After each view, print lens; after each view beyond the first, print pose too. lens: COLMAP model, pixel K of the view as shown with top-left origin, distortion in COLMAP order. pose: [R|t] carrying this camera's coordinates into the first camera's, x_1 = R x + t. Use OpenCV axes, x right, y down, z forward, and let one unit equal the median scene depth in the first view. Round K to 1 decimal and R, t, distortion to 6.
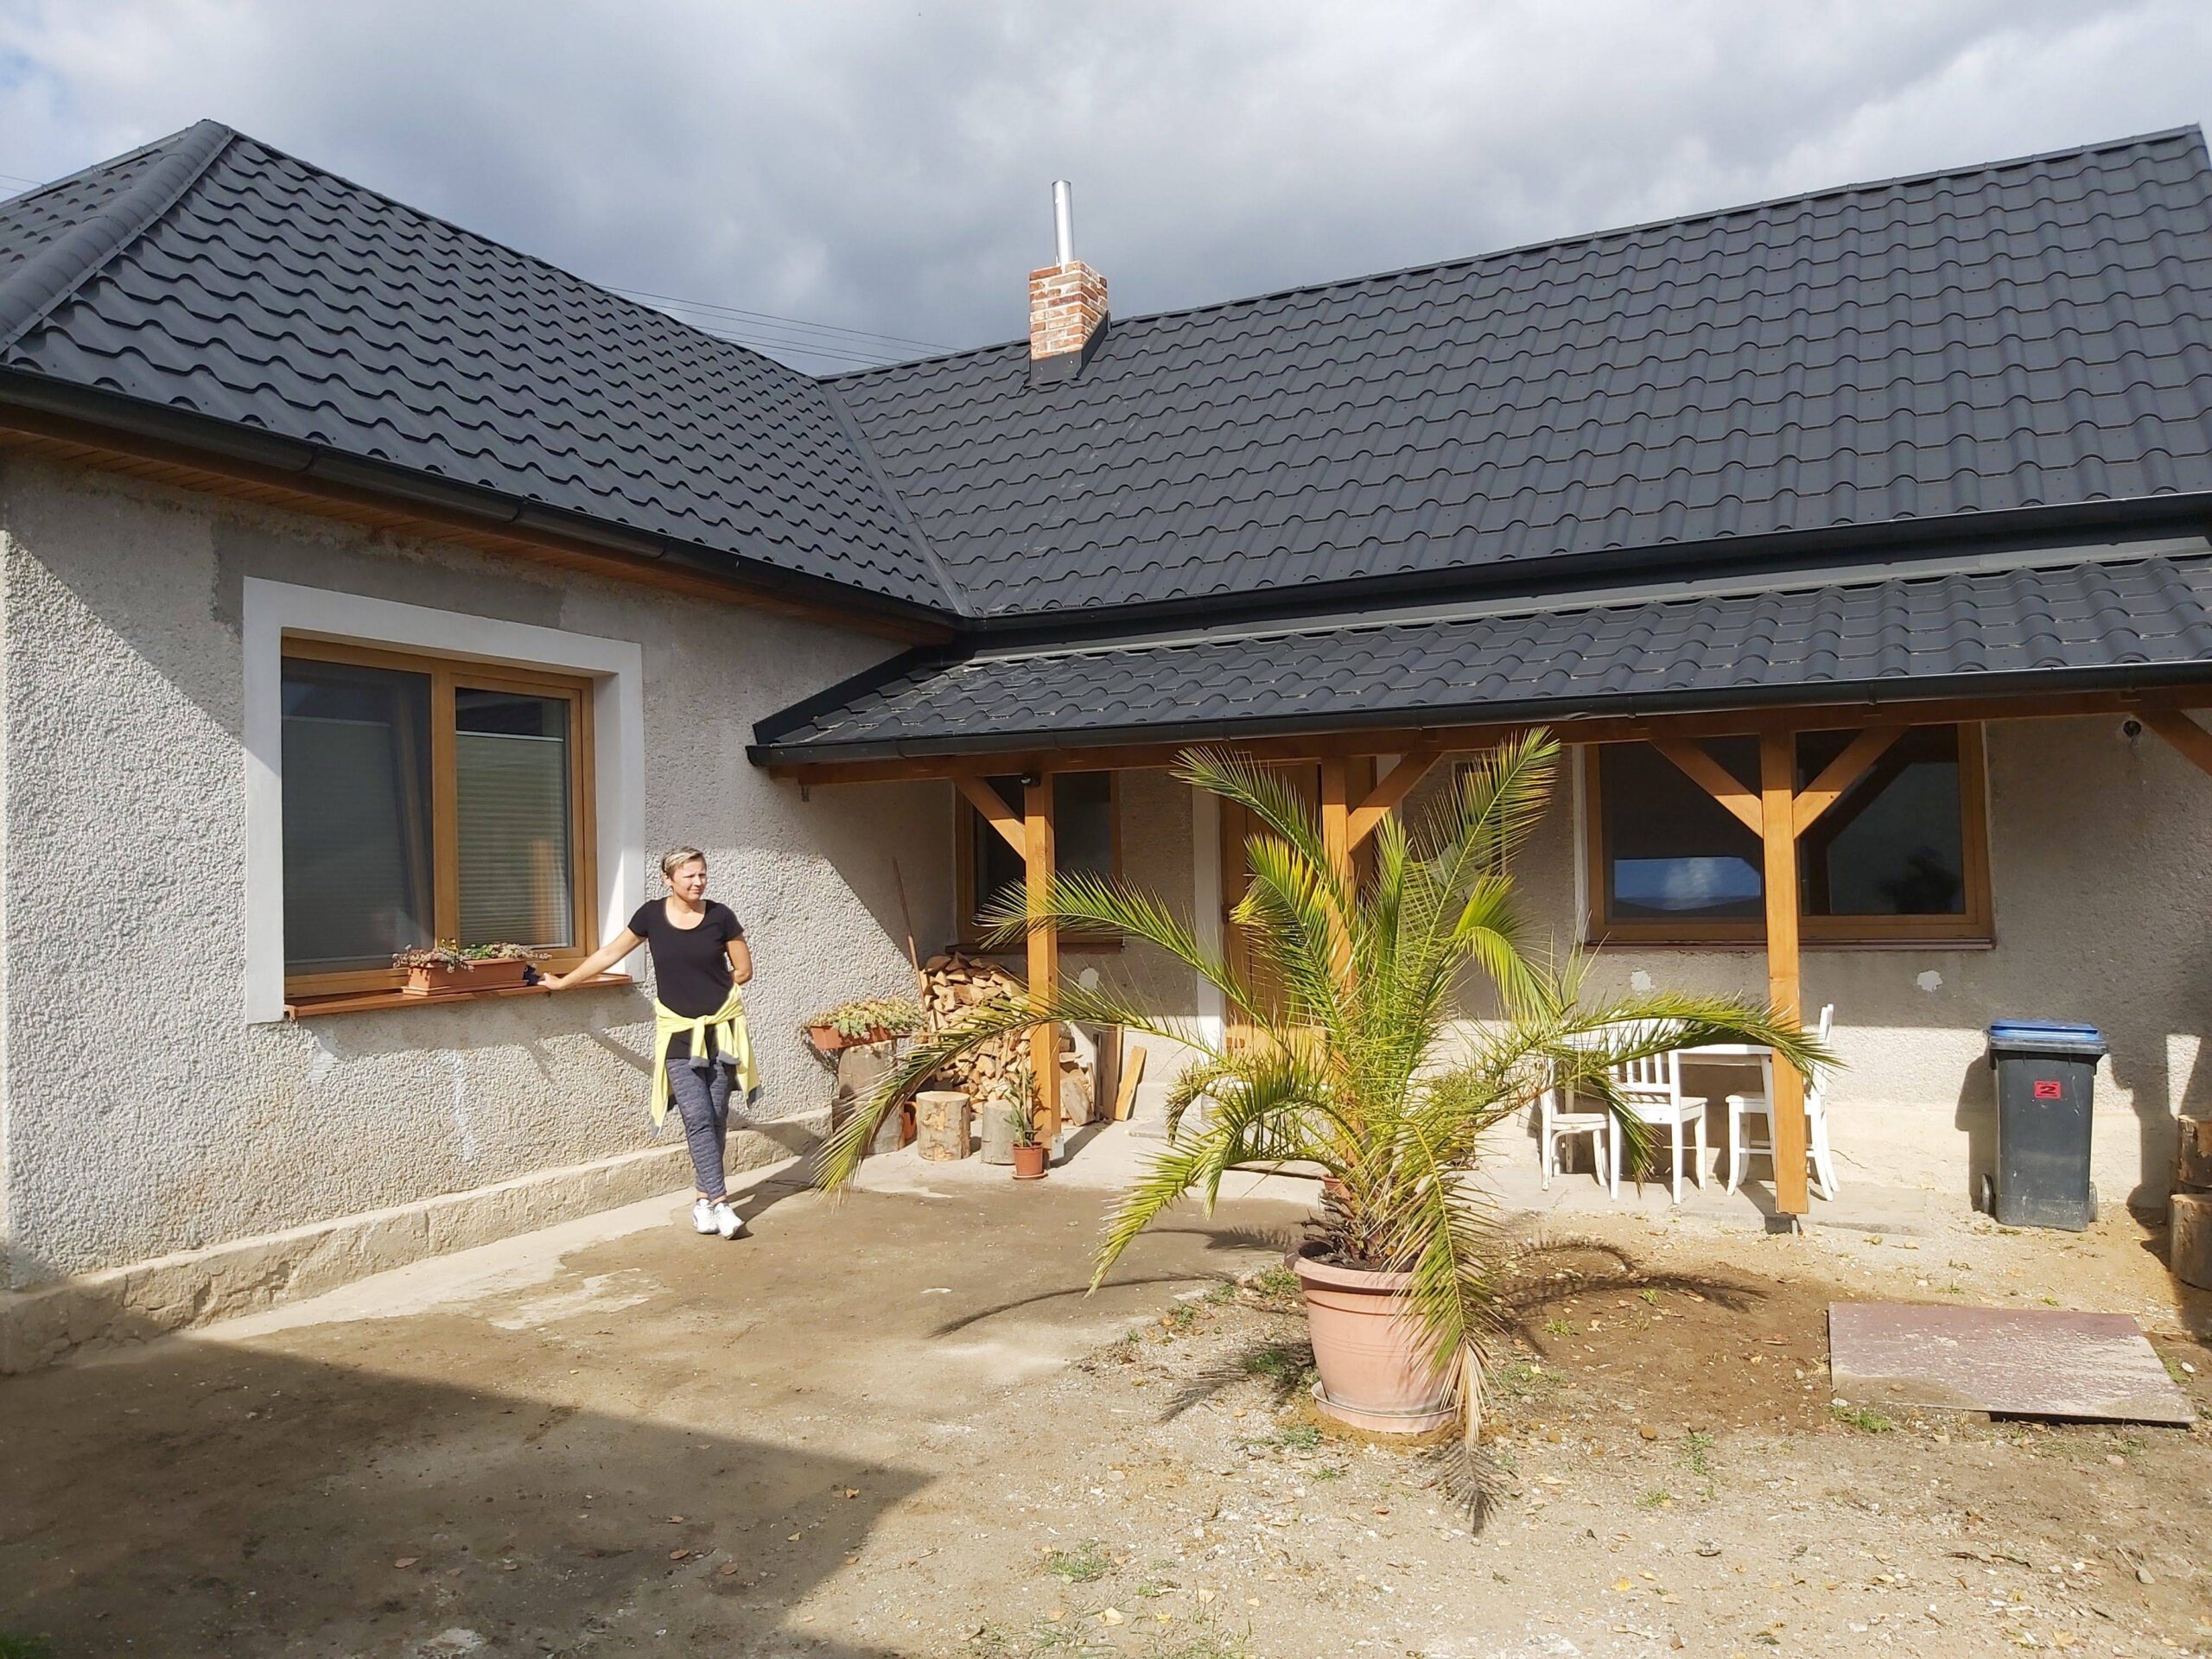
lens RADIAL K [[1637.8, 0, 1106.9], [0, 1637.8, 855.3], [0, 0, 1]] dist [0.054796, -0.108031]
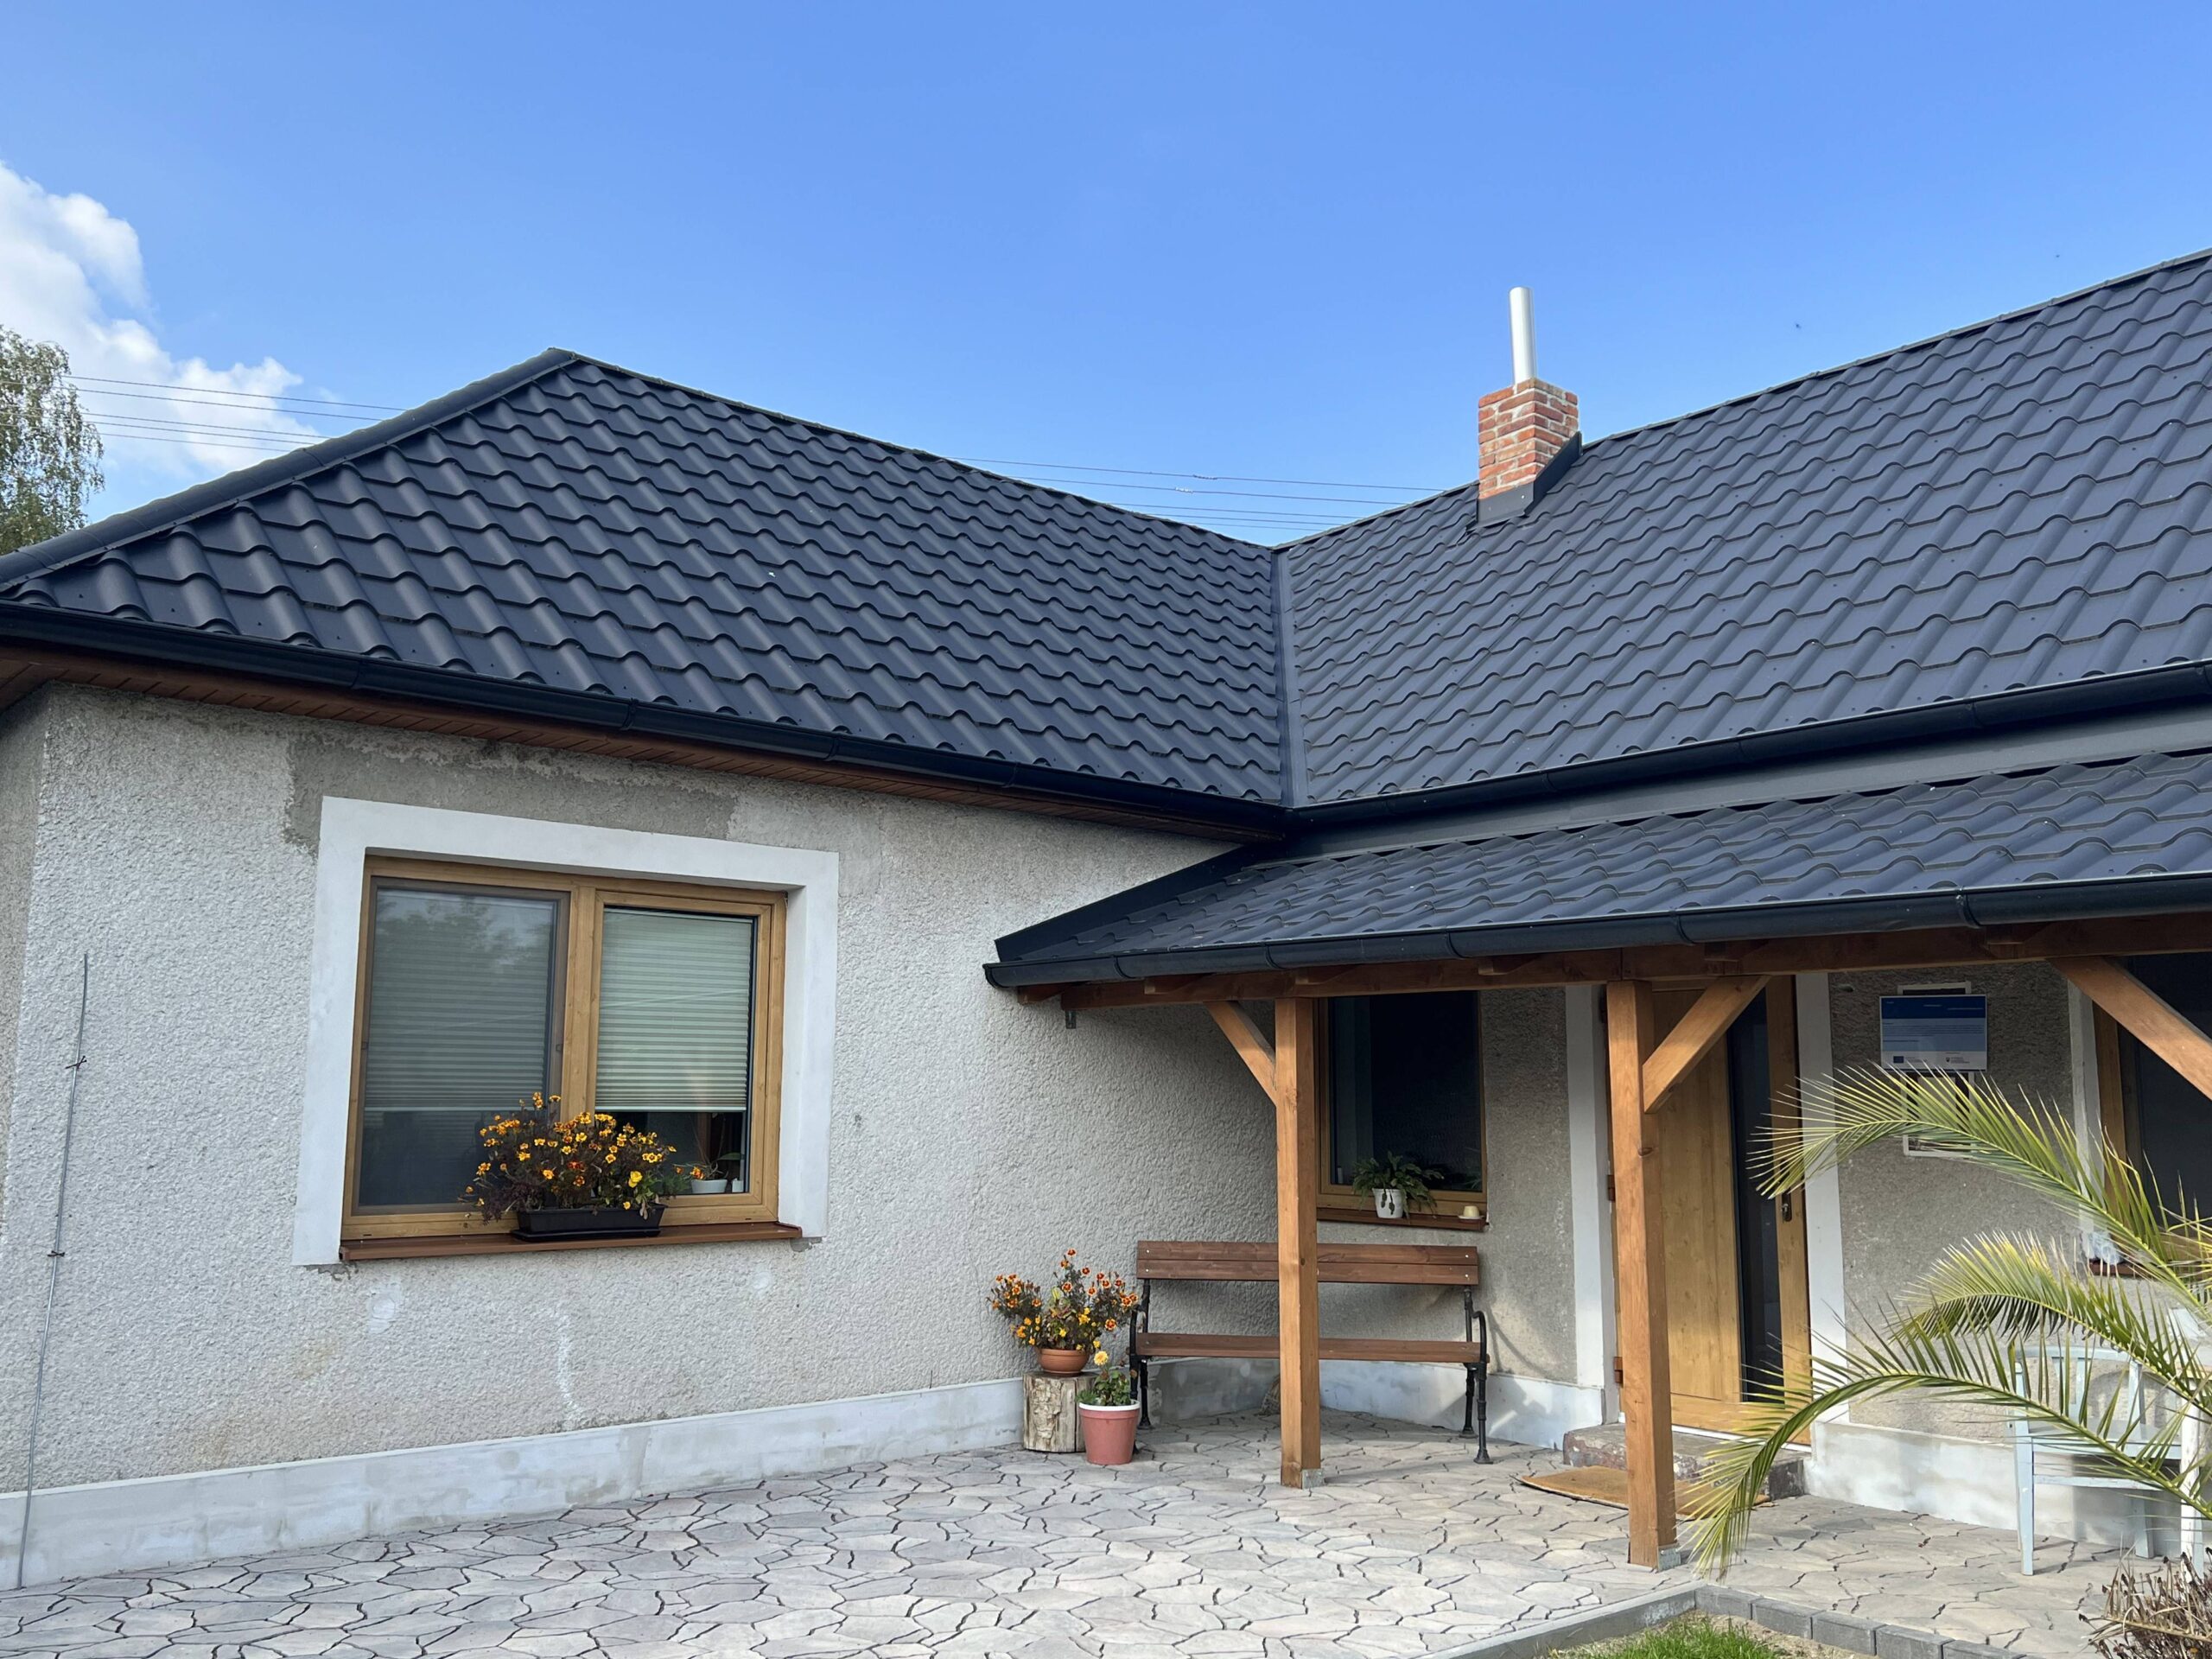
lens RADIAL K [[1861.1, 0, 1094.0], [0, 1861.1, 867.5], [0, 0, 1]] dist [0.152721, -0.257426]
pose [[0.920052, -0.026112, -0.390926, 0.284591], [-0.019216, 0.993569, -0.111590, -0.009761], [0.391326, 0.110181, 0.913632, 0.137121]]
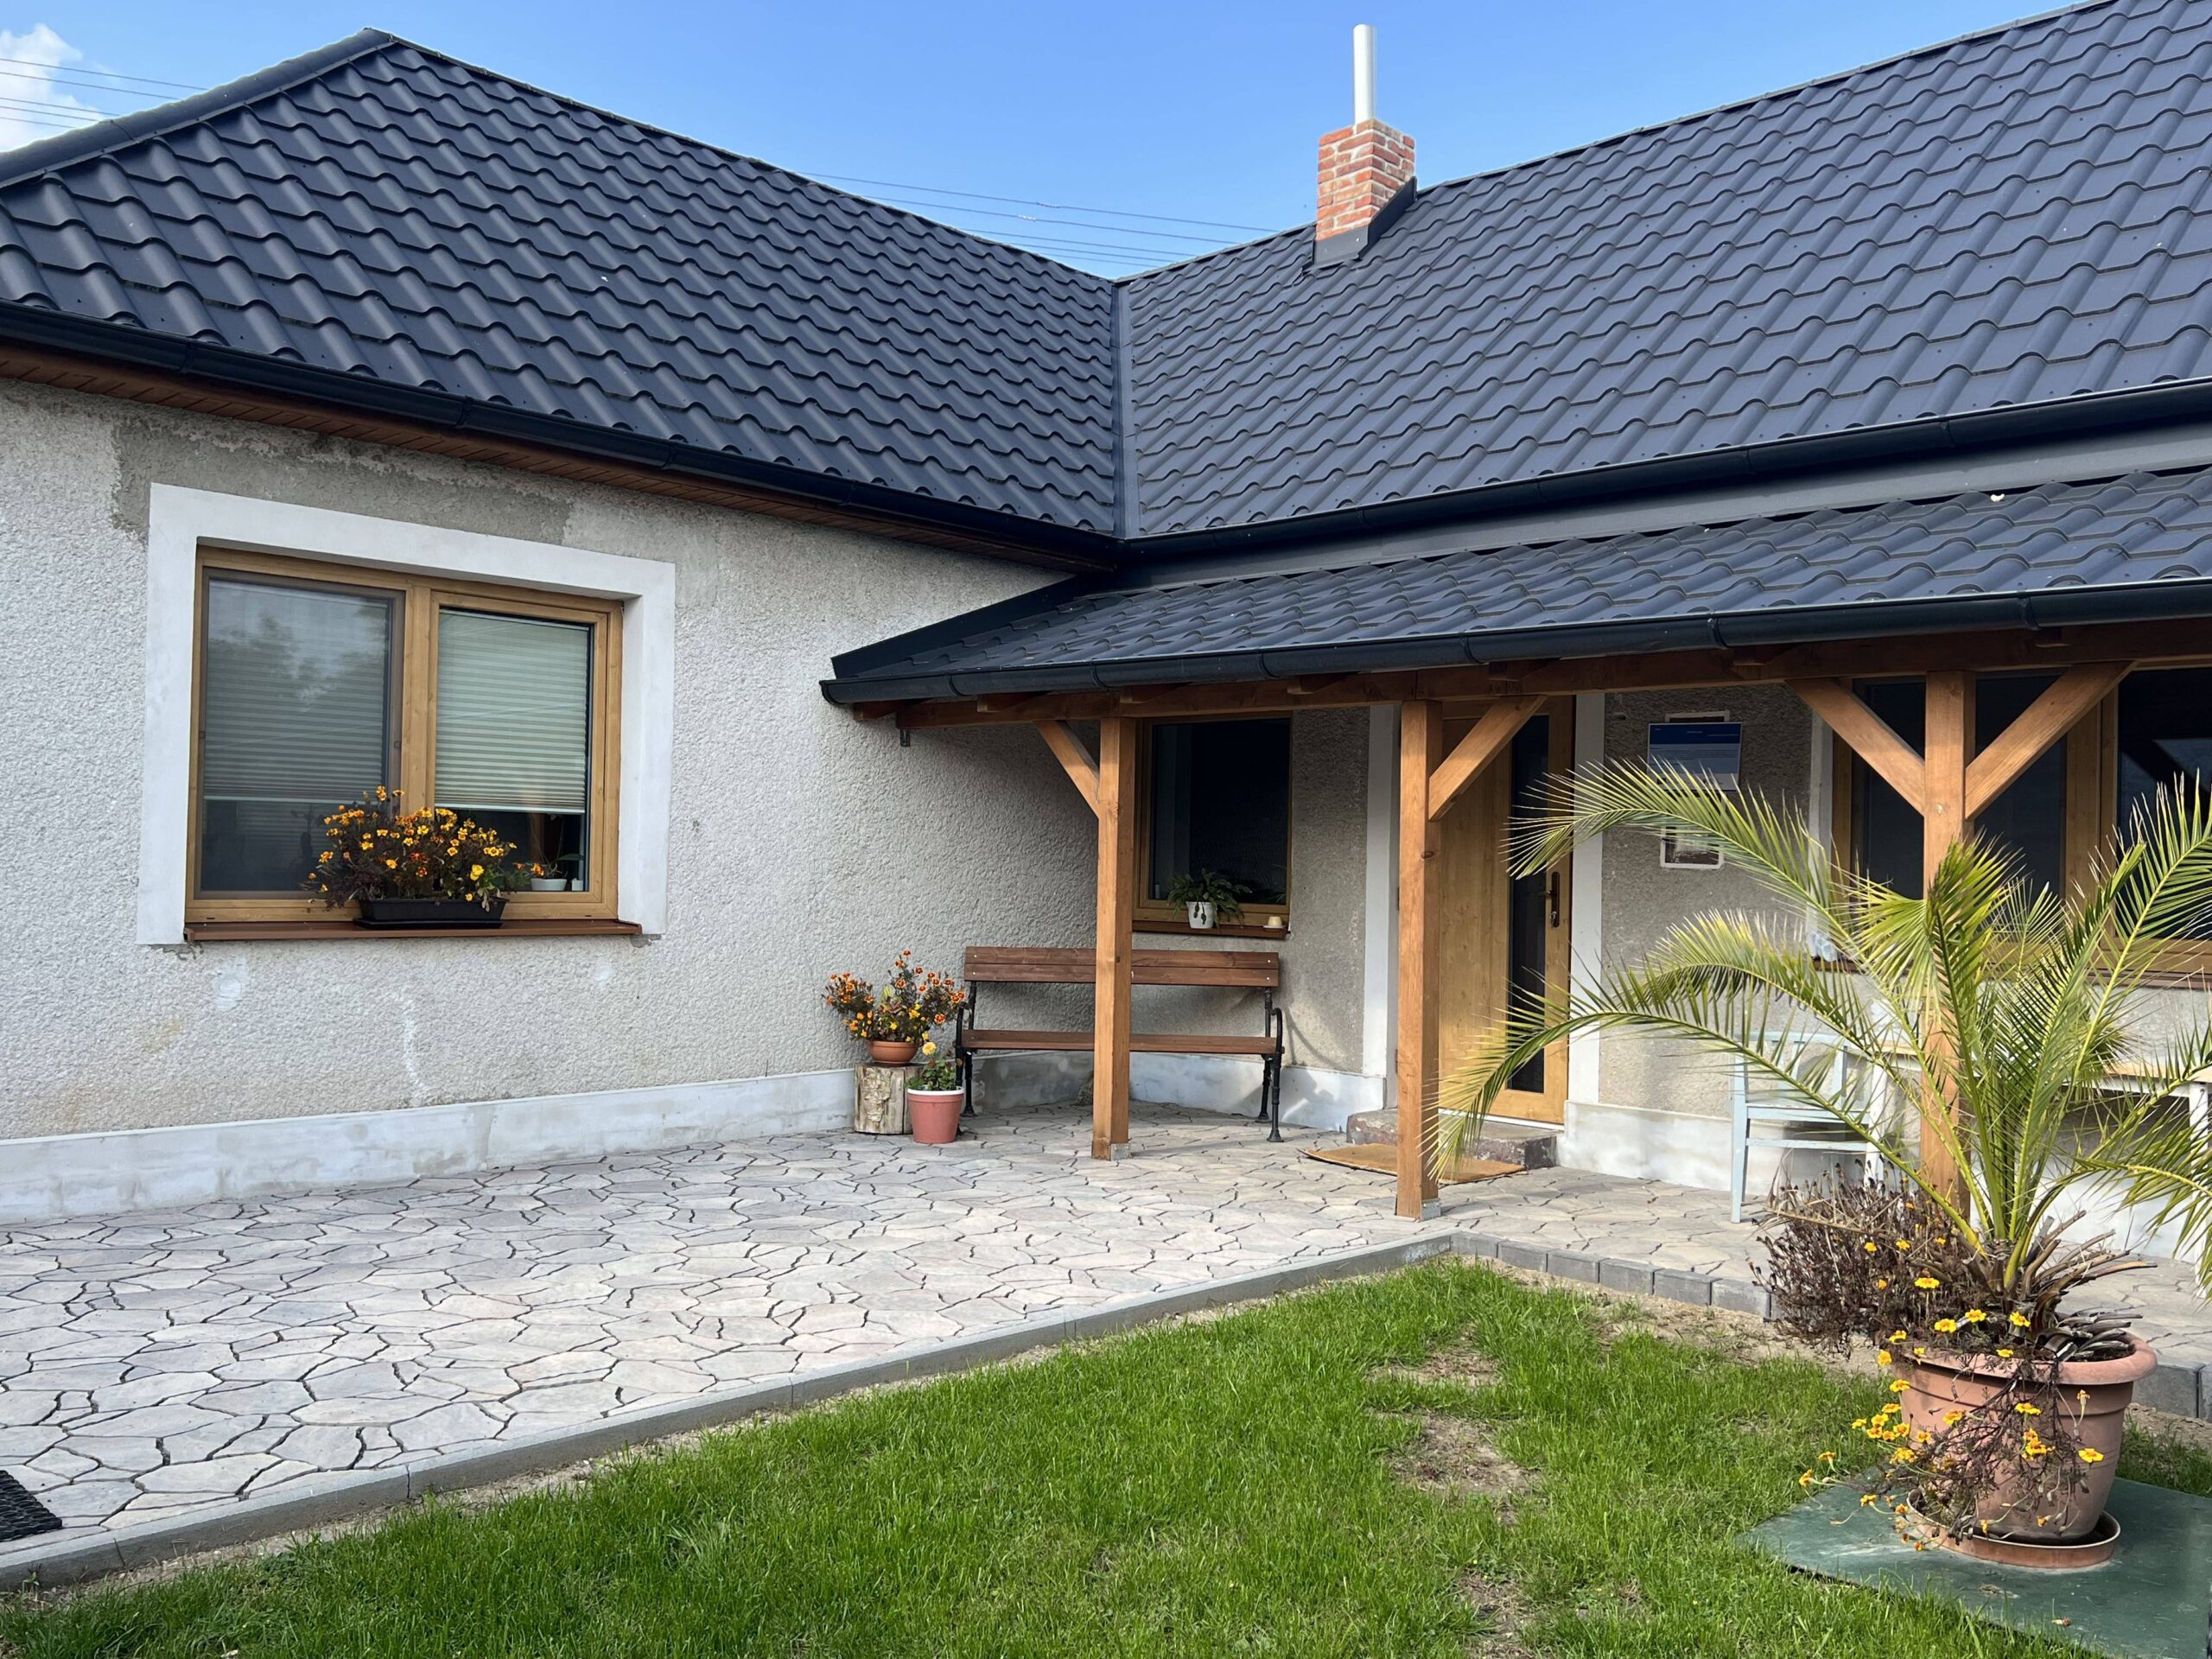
lens RADIAL K [[1855.7, 0, 1106.0], [0, 1855.7, 829.5], [0, 0, 1]] dist [0.127782, -0.214668]
pose [[0.952886, 0.033778, -0.301441, 0.304441], [-0.035686, 0.999363, -0.000821, 0.013333], [0.301221, 0.011540, 0.953484, 0.093680]]
